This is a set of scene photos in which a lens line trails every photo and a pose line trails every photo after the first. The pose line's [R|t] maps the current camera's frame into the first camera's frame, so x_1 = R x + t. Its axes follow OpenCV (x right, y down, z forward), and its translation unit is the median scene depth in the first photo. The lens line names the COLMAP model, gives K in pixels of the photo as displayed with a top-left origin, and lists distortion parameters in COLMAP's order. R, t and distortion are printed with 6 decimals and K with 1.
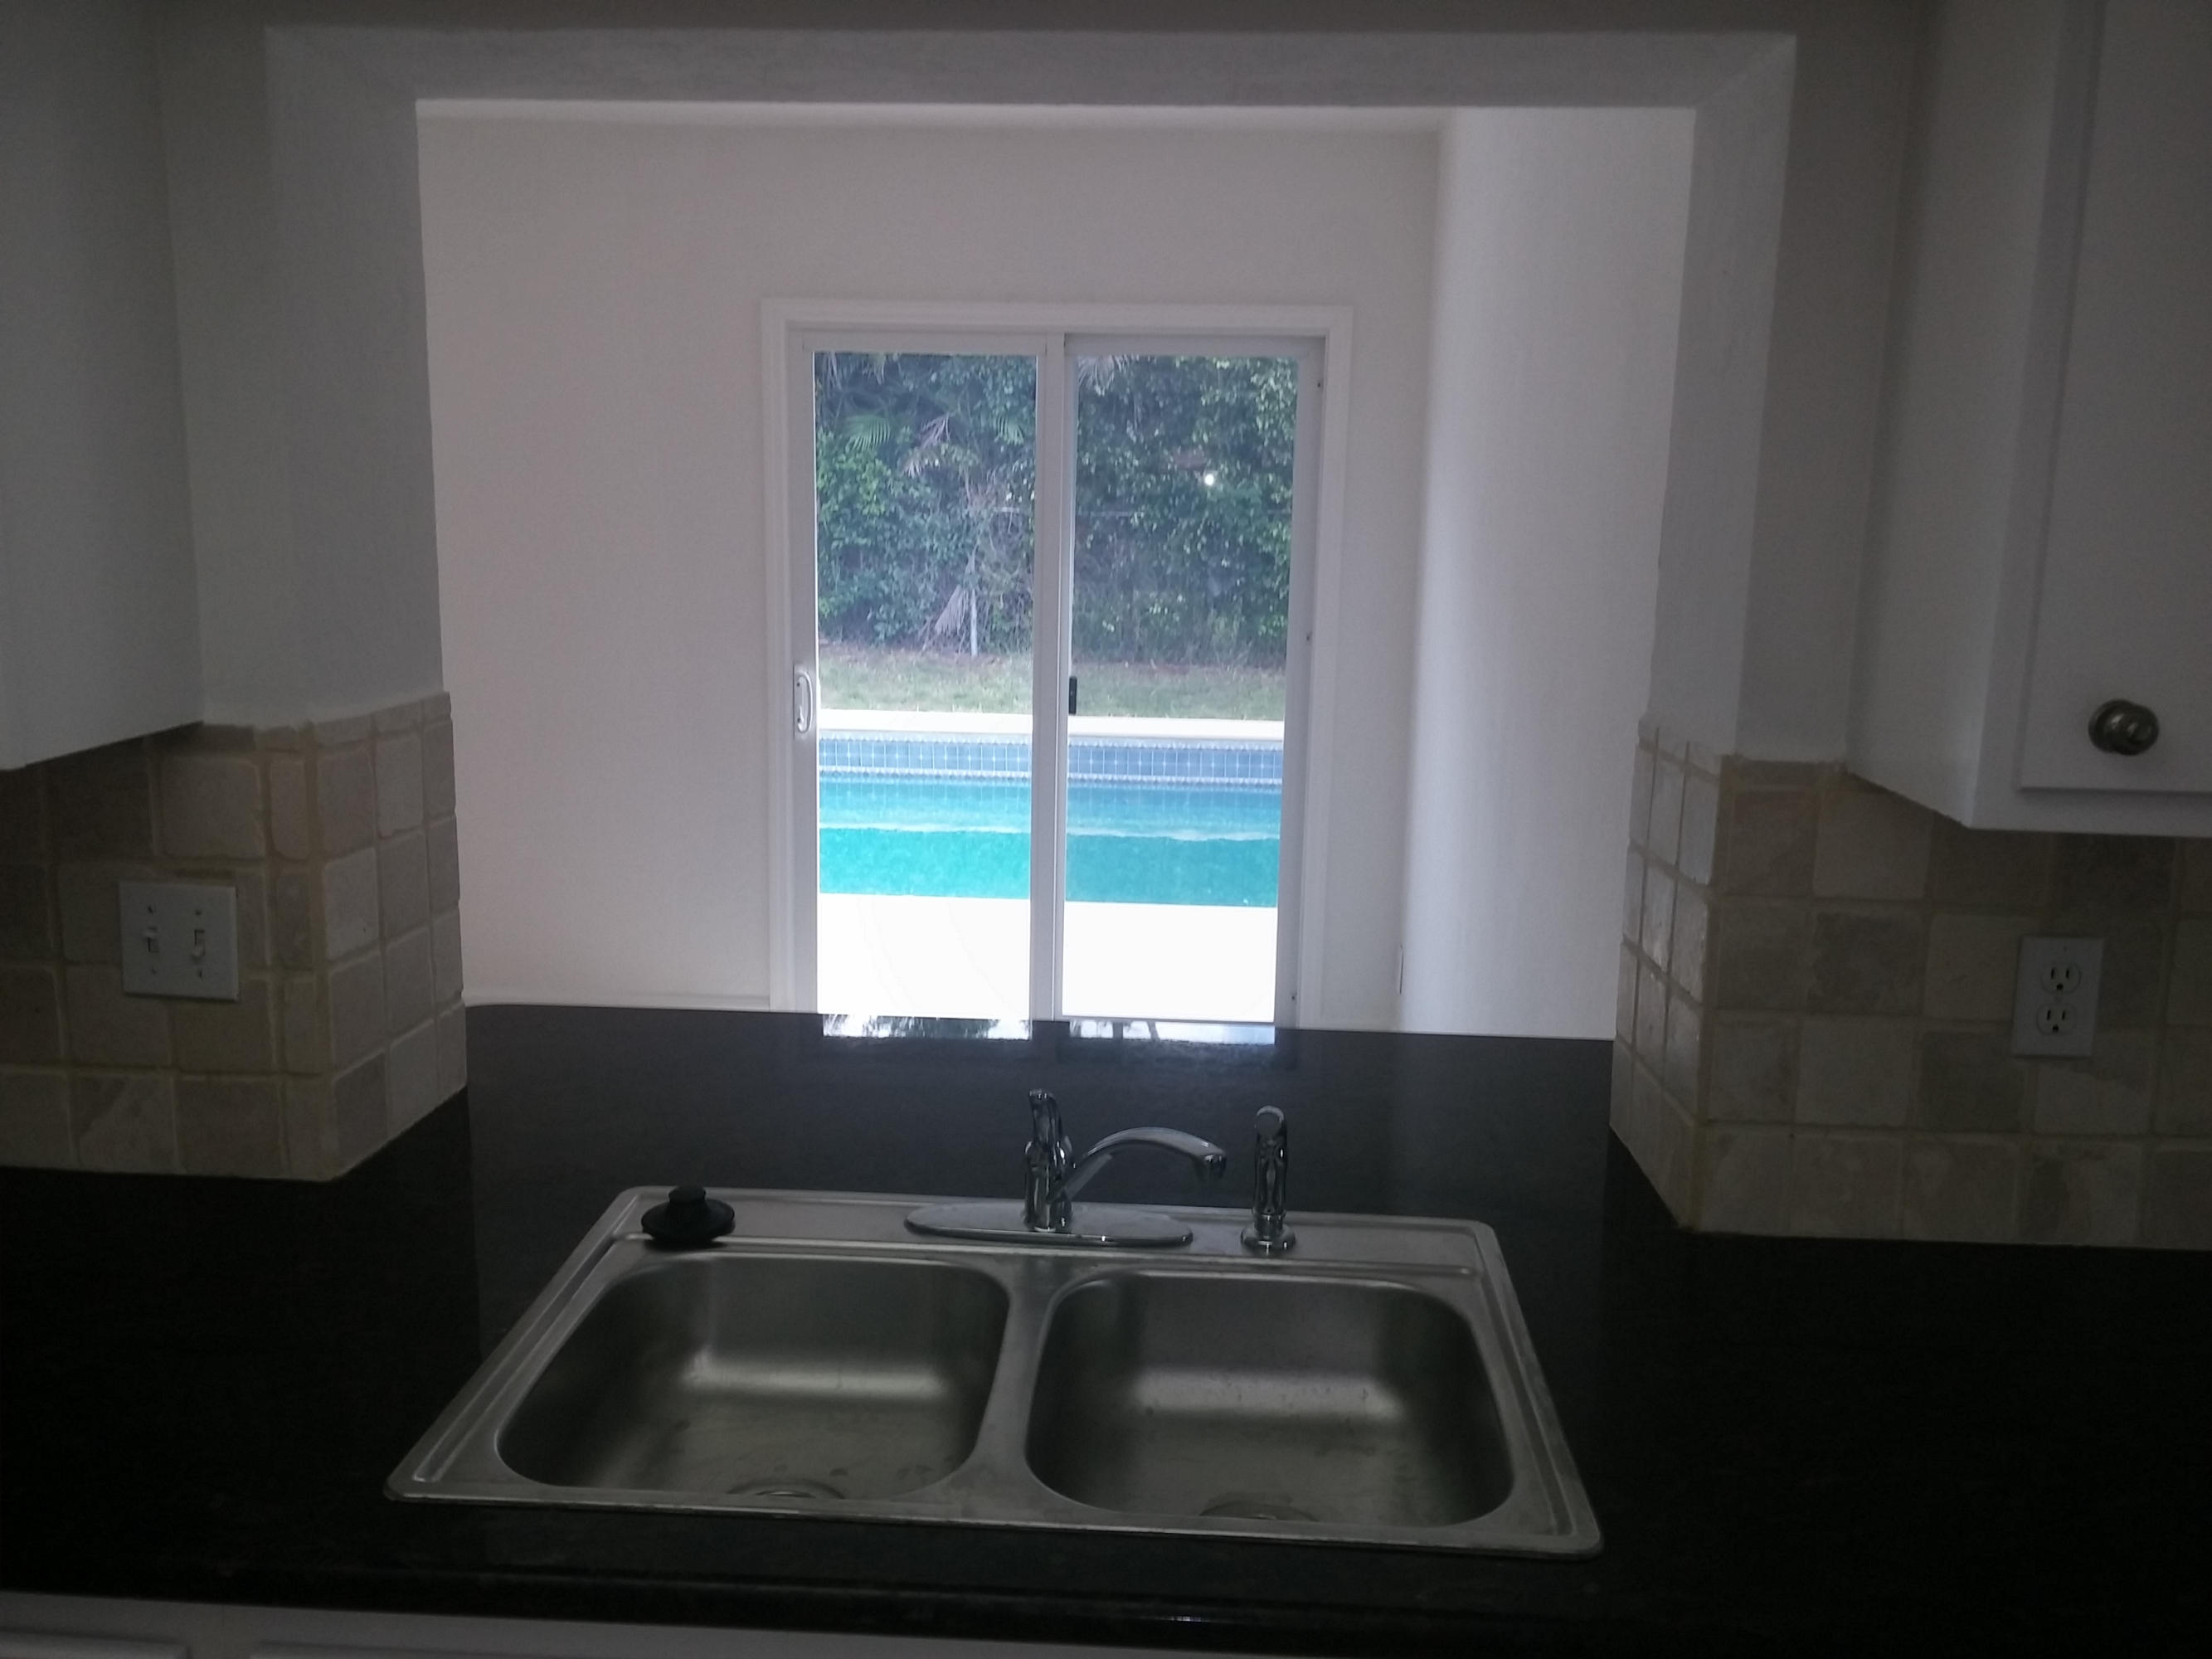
lens RADIAL K [[1898.2, 0, 1095.8], [0, 1898.2, 819.1], [0, 0, 1]] dist [0.097642, -0.124224]
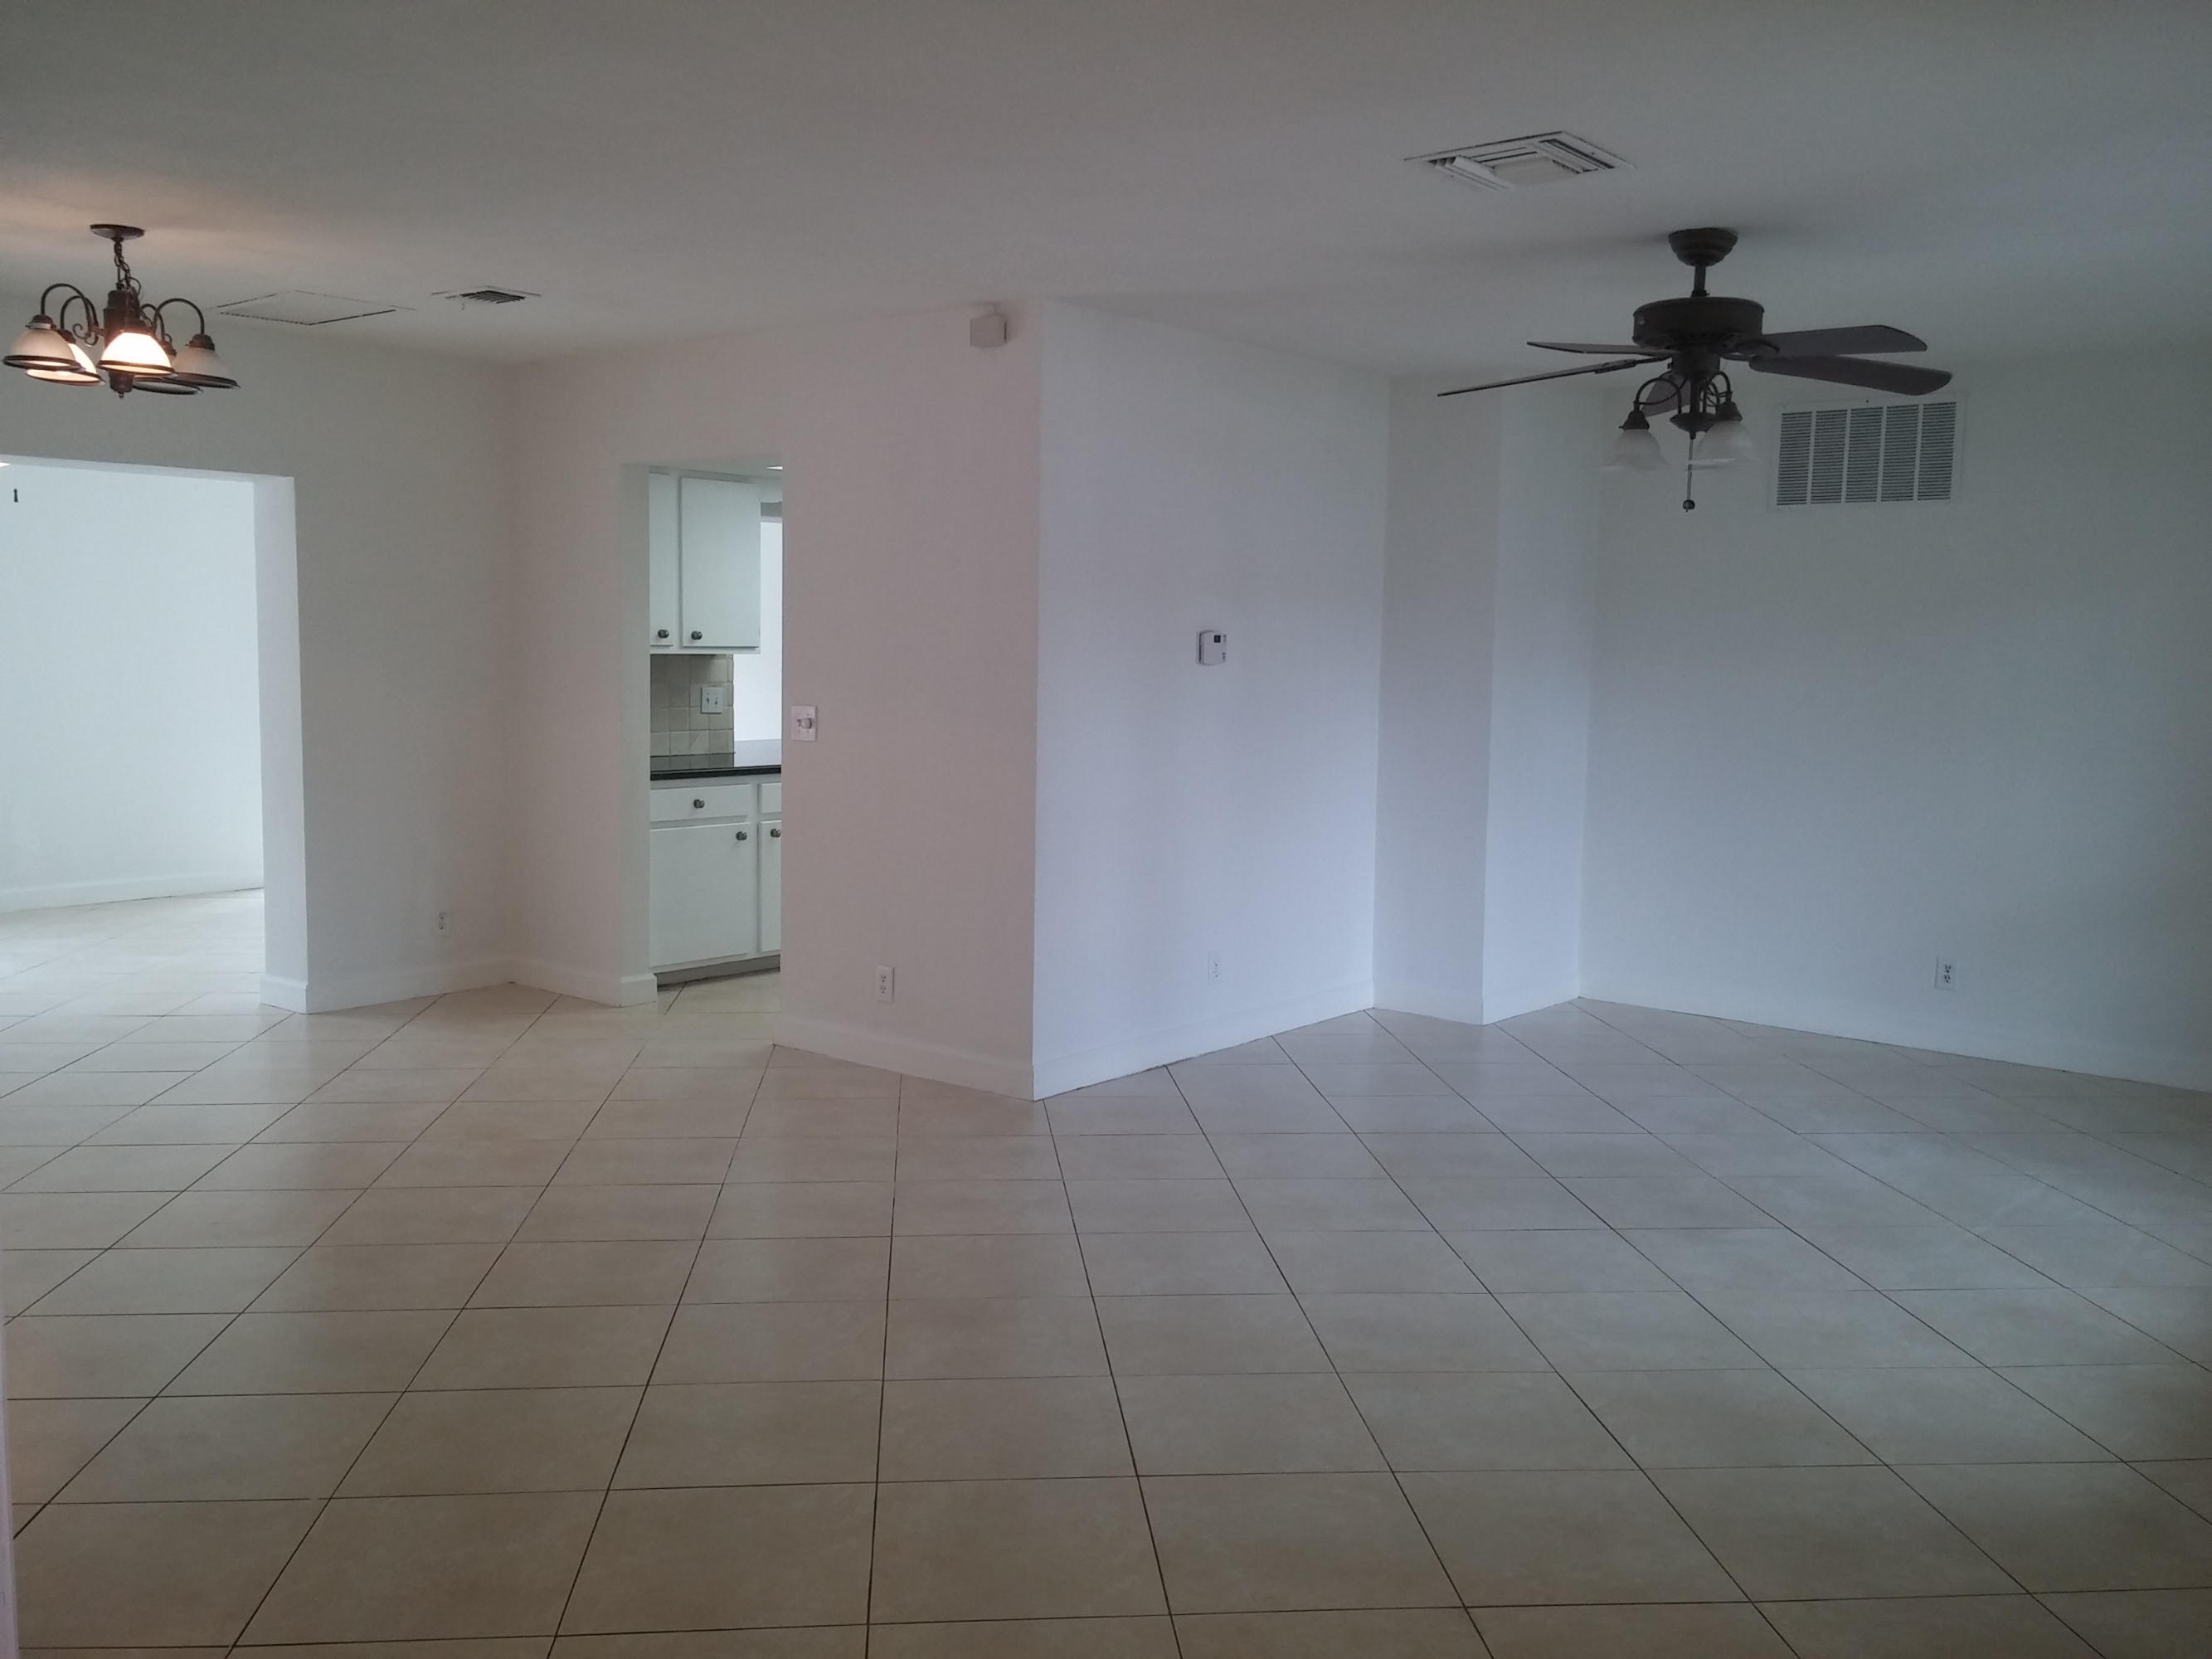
lens RADIAL K [[1904.2, 0, 1108.7], [0, 1904.2, 801.5], [0, 0, 1]] dist [0.088605, -0.122762]
pose [[0.578657, -0.087878, 0.810822, -3.624323], [0.142957, 0.989715, 0.005243, 0.411004], [-0.802944, 0.112879, 0.585269, -2.380891]]
